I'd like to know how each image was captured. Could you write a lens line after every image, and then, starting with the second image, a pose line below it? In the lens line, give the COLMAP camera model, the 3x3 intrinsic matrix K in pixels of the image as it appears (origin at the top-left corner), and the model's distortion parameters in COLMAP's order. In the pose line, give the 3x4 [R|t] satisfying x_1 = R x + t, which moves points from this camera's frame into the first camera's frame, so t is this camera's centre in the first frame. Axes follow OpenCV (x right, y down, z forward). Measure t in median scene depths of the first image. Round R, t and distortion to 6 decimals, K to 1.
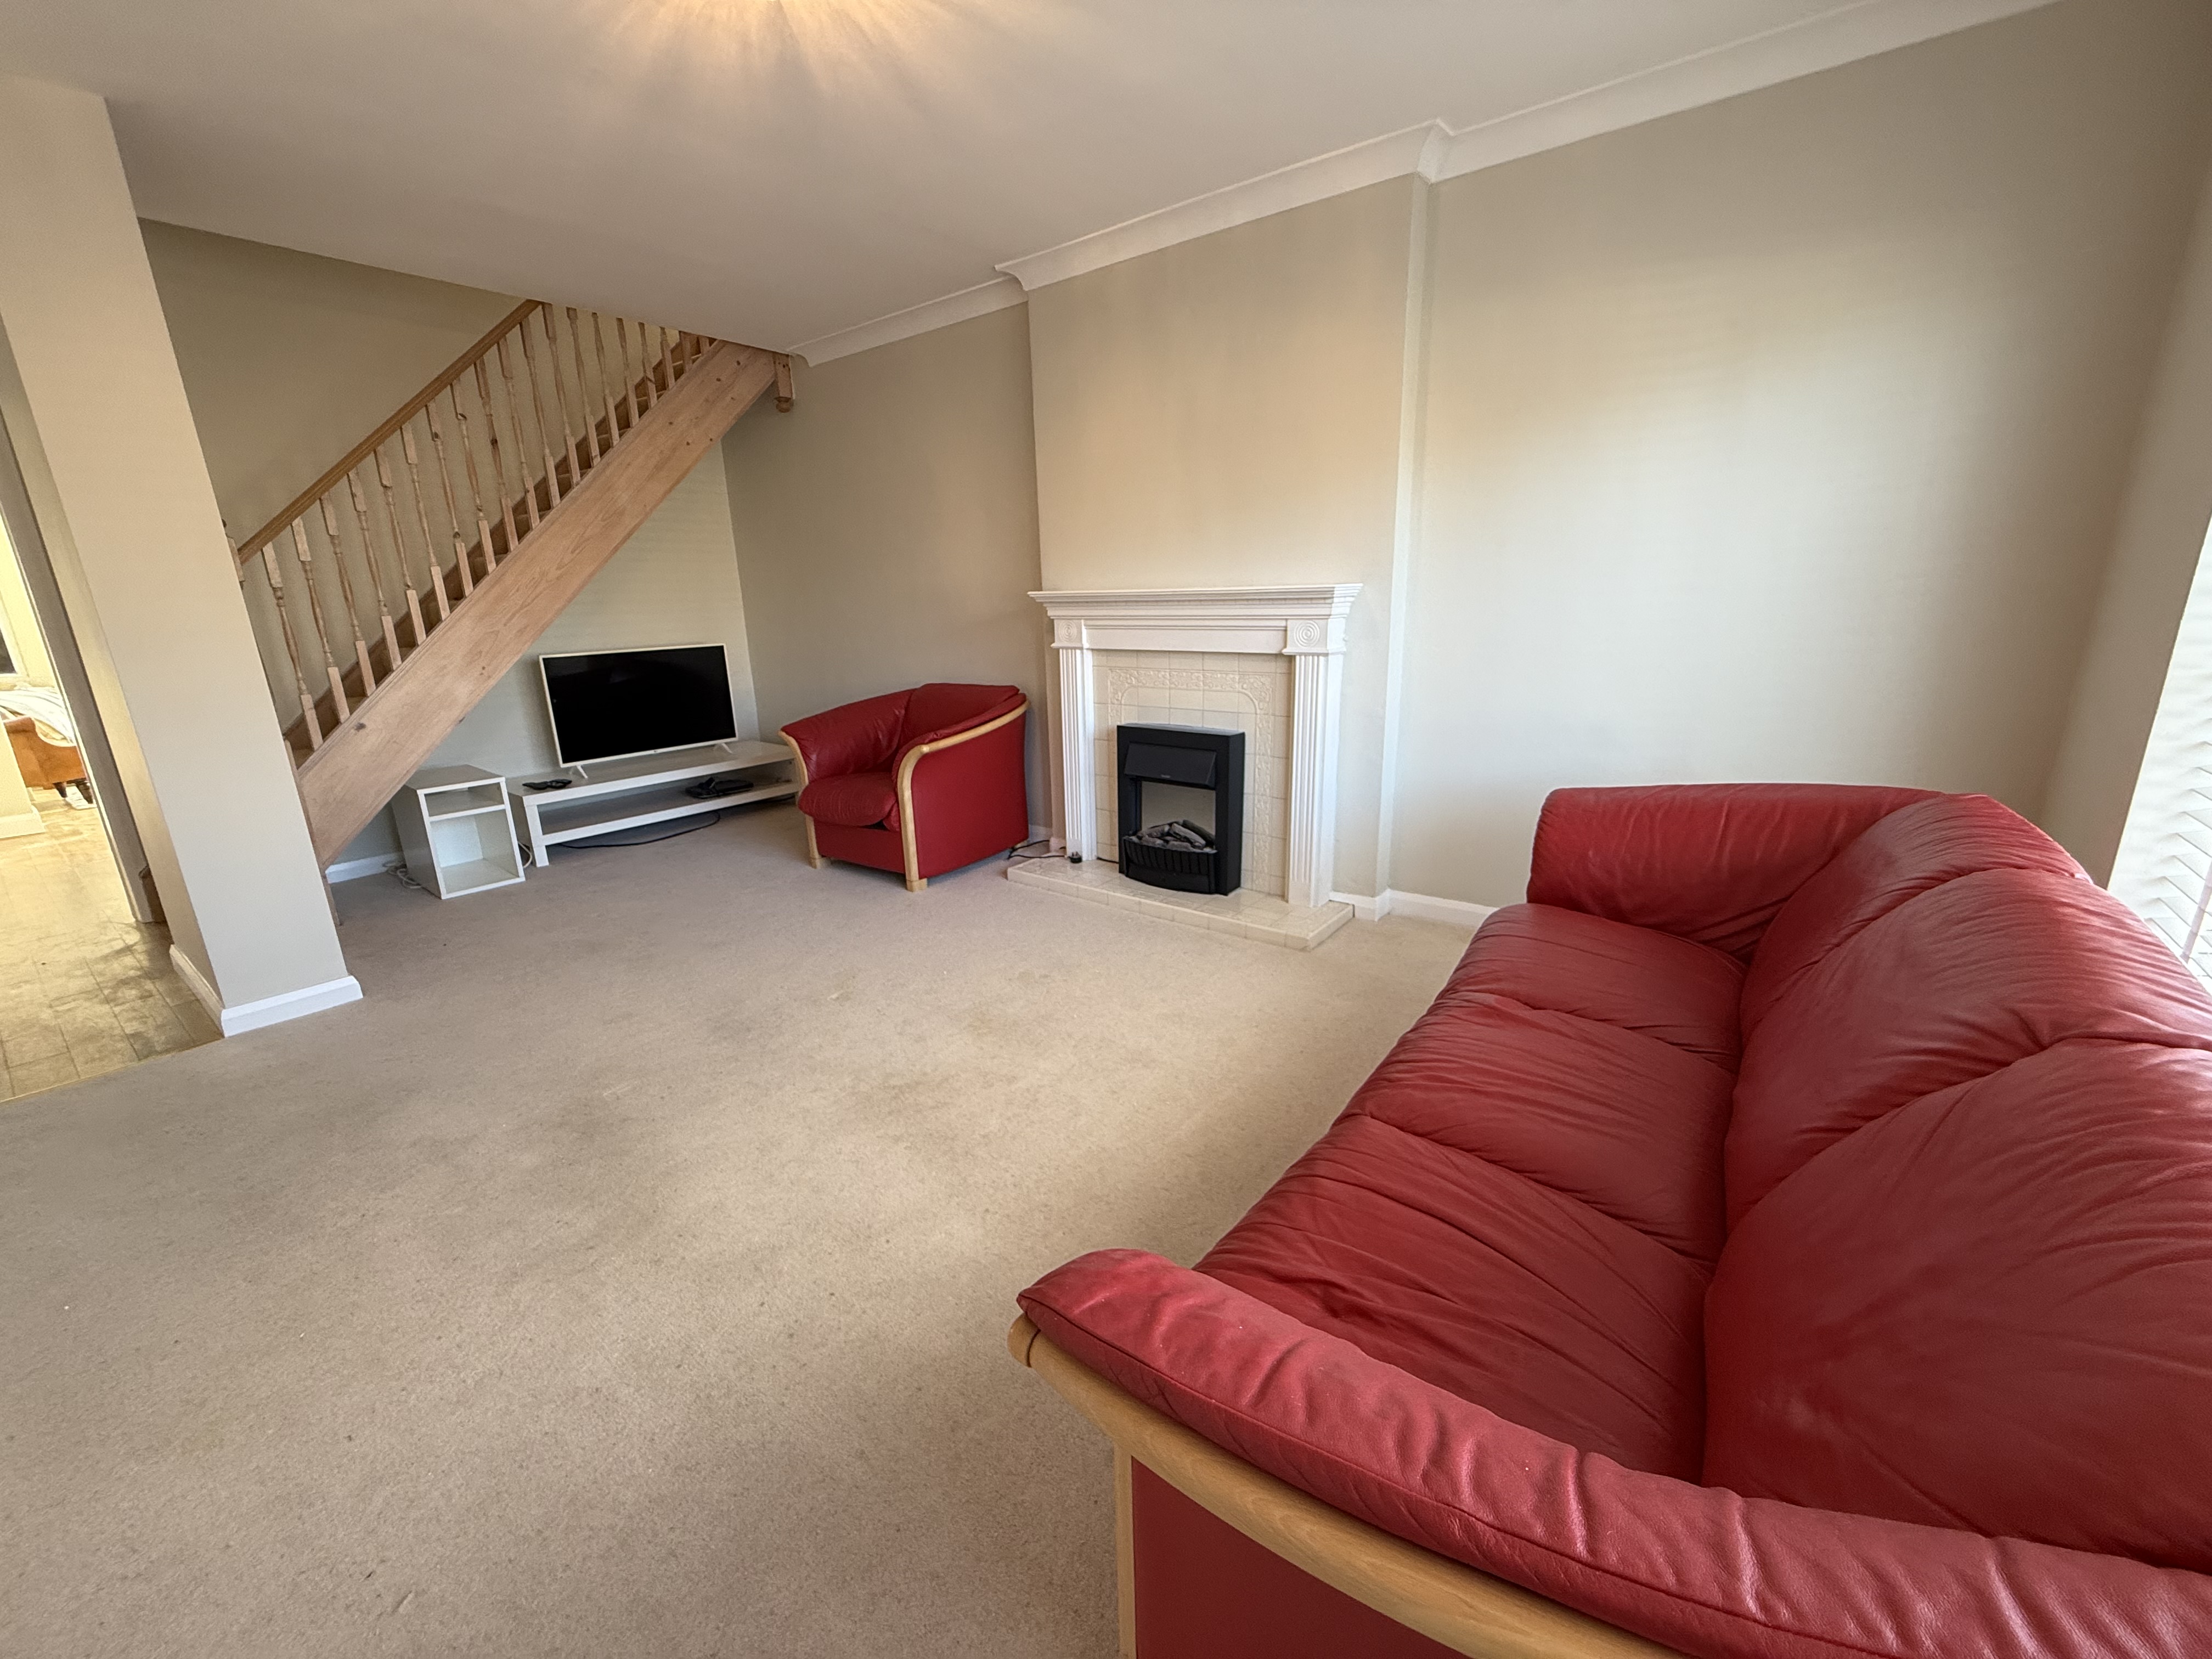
lens RADIAL K [[881.3, 0, 1102.5], [0, 881.3, 832.0], [0, 0, 1]] dist [-0.000663, -0.000158]
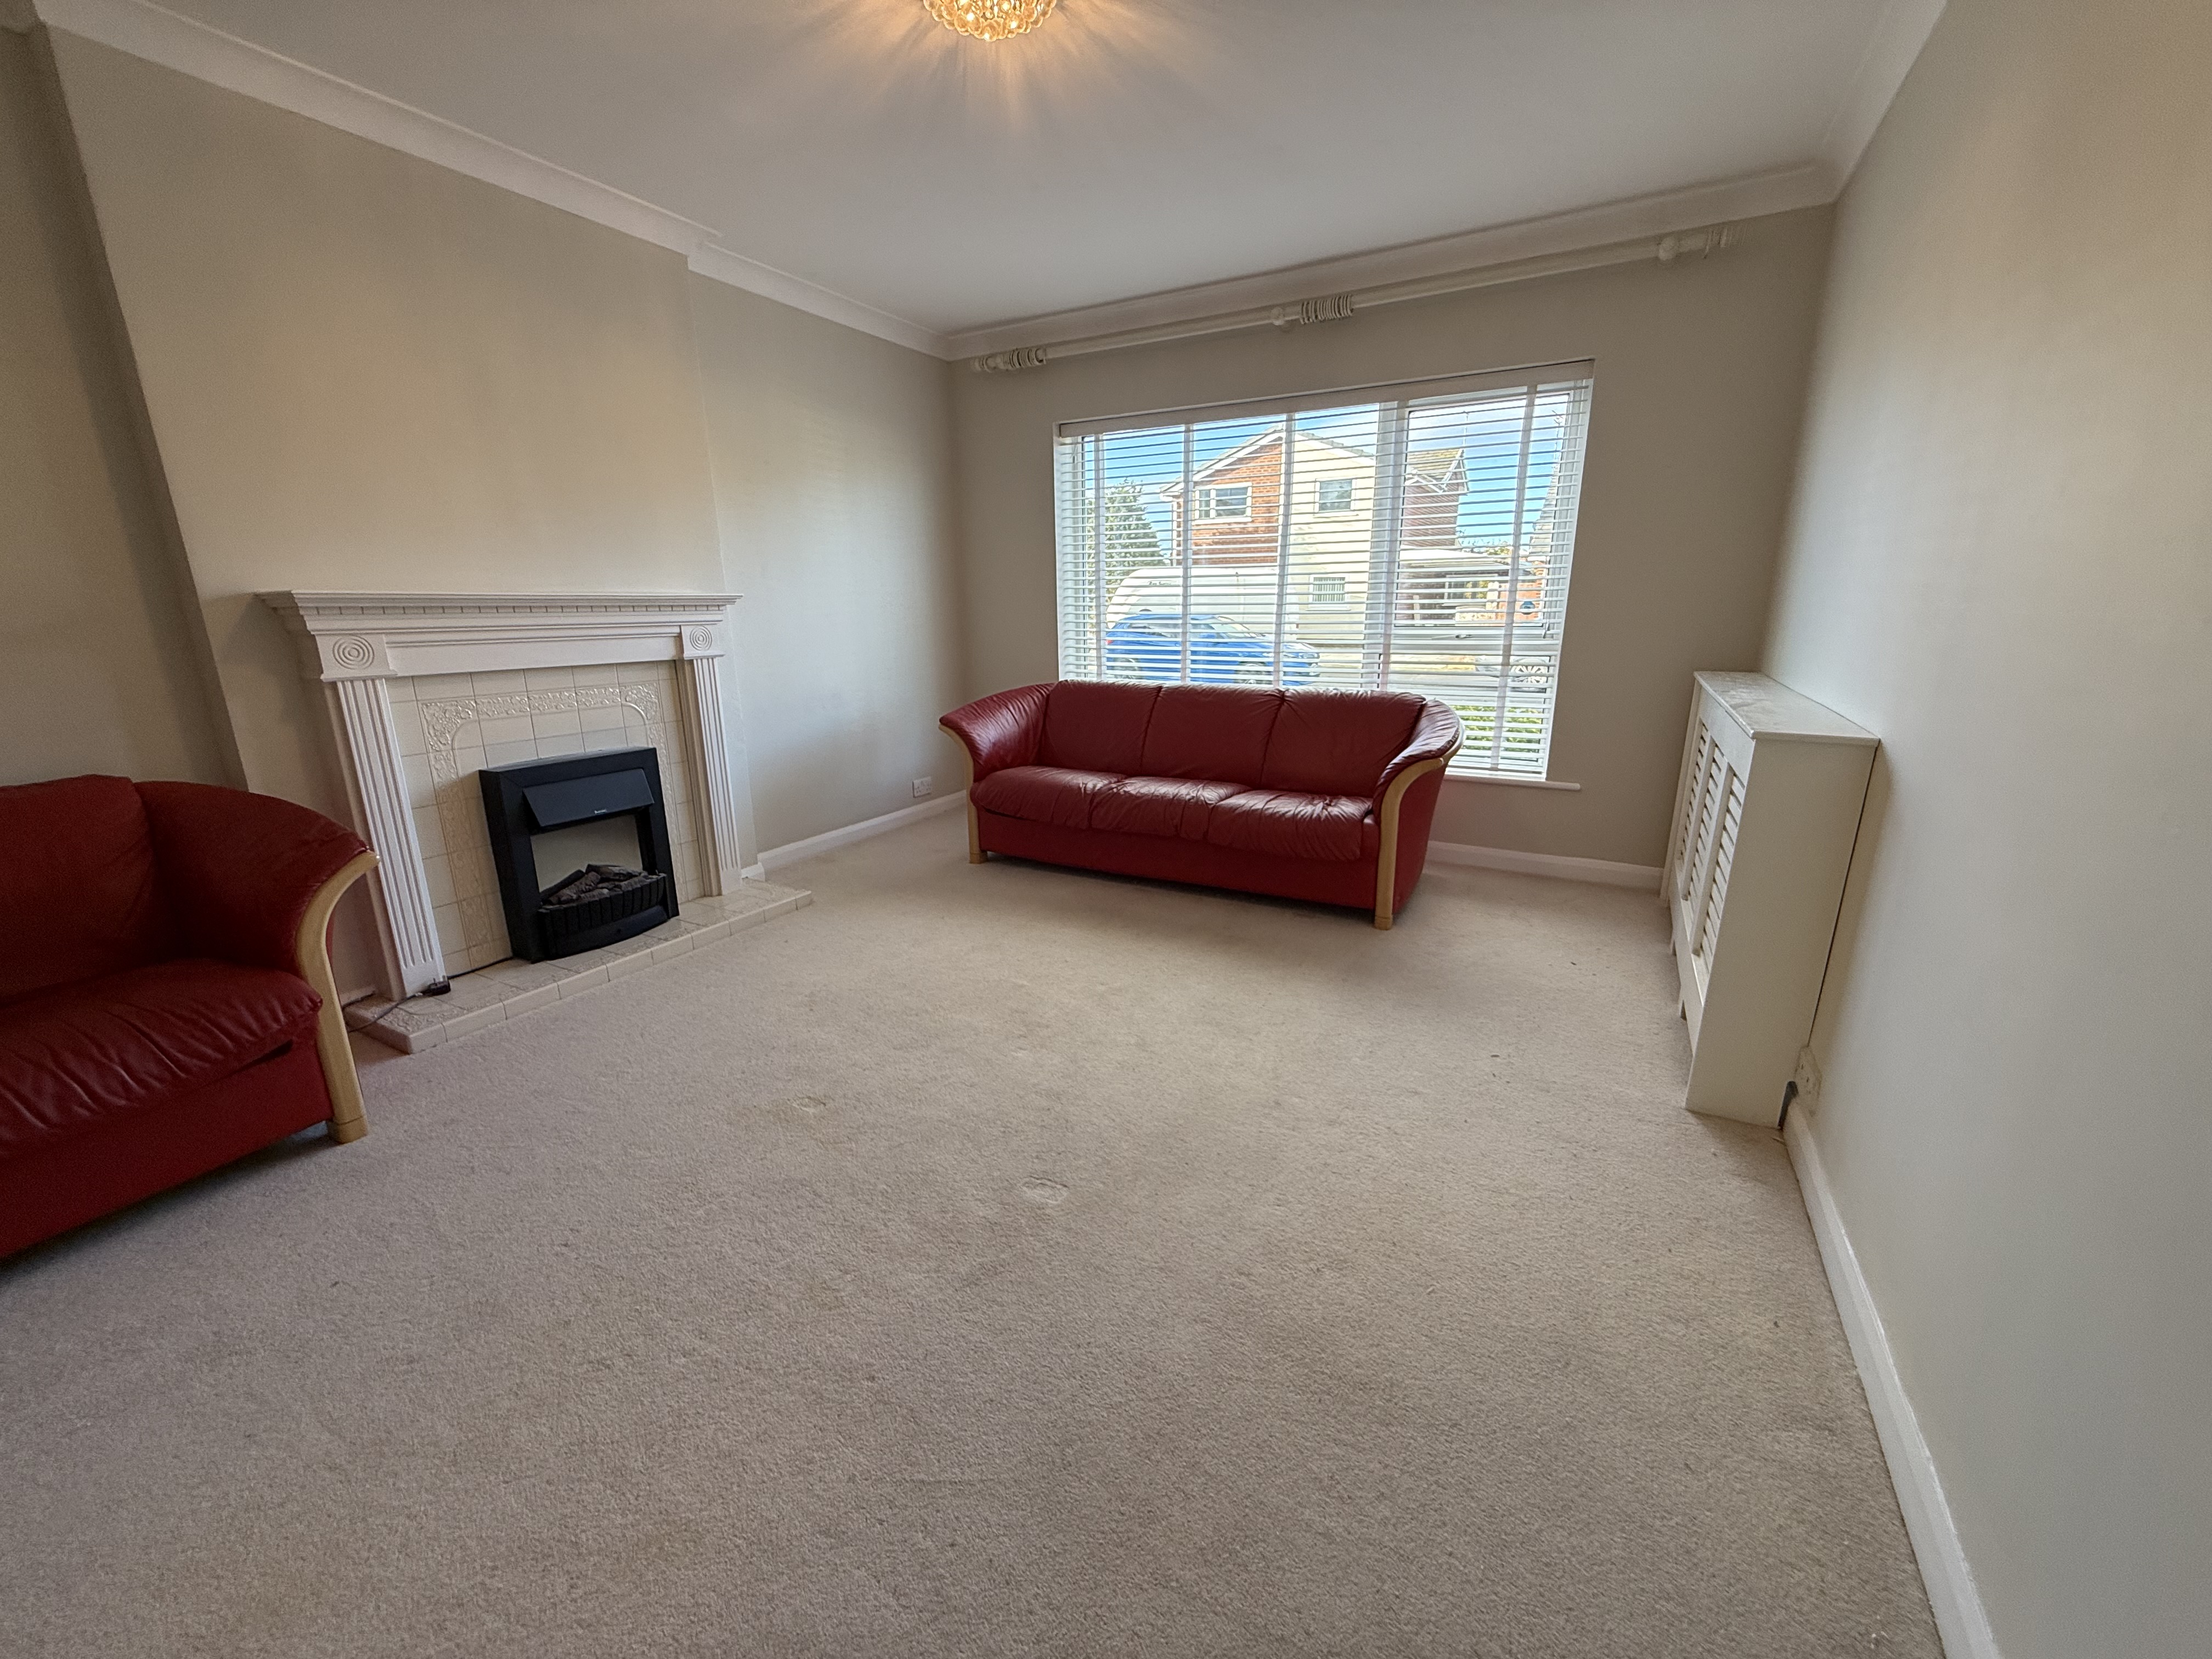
lens RADIAL K [[881.3, 0, 1102.5], [0, 881.3, 832.0], [0, 0, 1]] dist [-0.000663, -0.000158]
pose [[-0.142388, -0.222370, 0.964509, -0.854522], [0.272727, 0.927904, 0.254192, -0.133542], [-0.951497, 0.299241, -0.071476, 0.624772]]
